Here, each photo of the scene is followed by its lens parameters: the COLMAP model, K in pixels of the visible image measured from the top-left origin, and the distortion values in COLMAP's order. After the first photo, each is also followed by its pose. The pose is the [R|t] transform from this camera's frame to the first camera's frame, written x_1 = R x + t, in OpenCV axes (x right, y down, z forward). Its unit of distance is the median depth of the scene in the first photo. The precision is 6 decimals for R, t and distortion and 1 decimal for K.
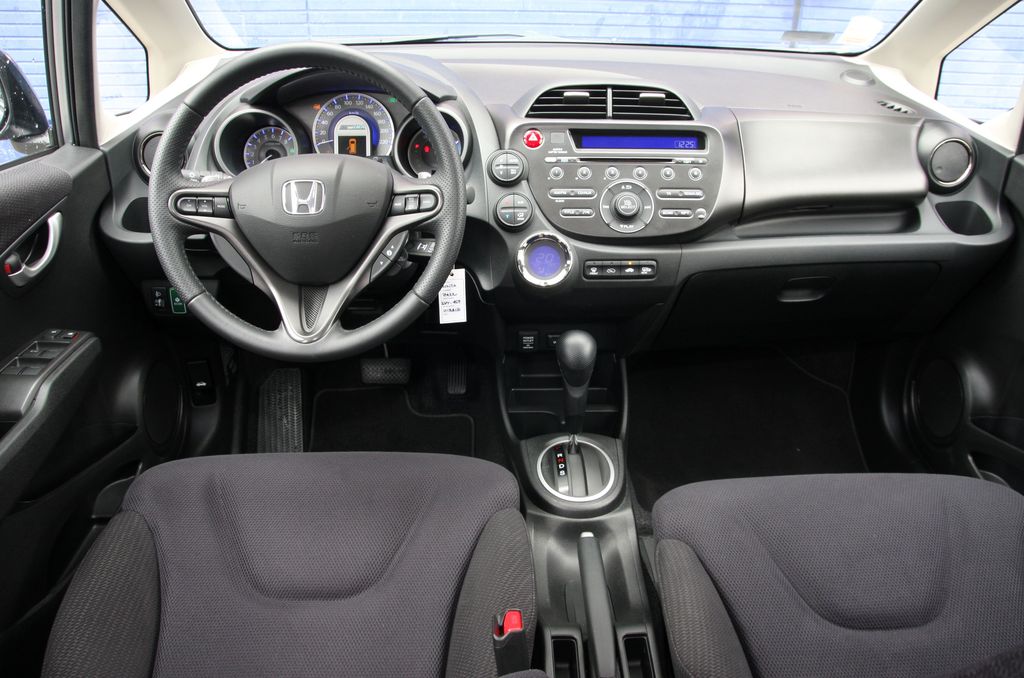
lens RADIAL K [[799.1, 0, 510.3], [0, 799.1, 331.3], [0, 0, 1]] dist [-0.144328, 0.101123]
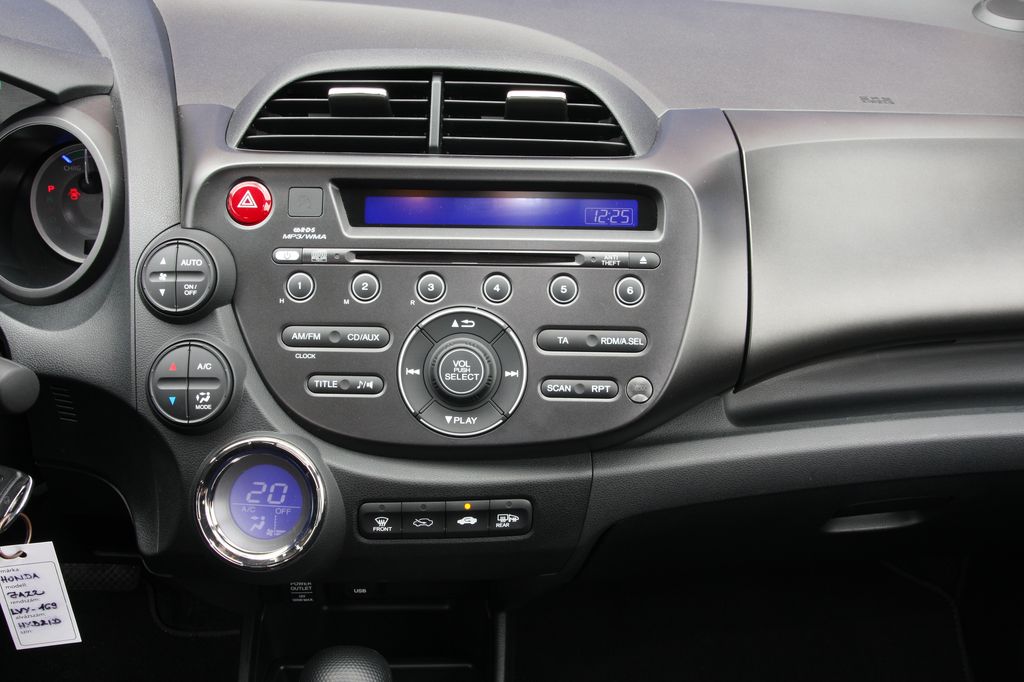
lens RADIAL K [[1011.9, 0, 506.6], [0, 1011.9, 343.4], [0, 0, 1]] dist [-0.109327, 0.209470]
pose [[0.999953, 0.008340, 0.005021, 0.167140], [-0.008619, 0.998258, 0.058359, -0.203122], [-0.004526, -0.058399, 0.998283, 0.463728]]
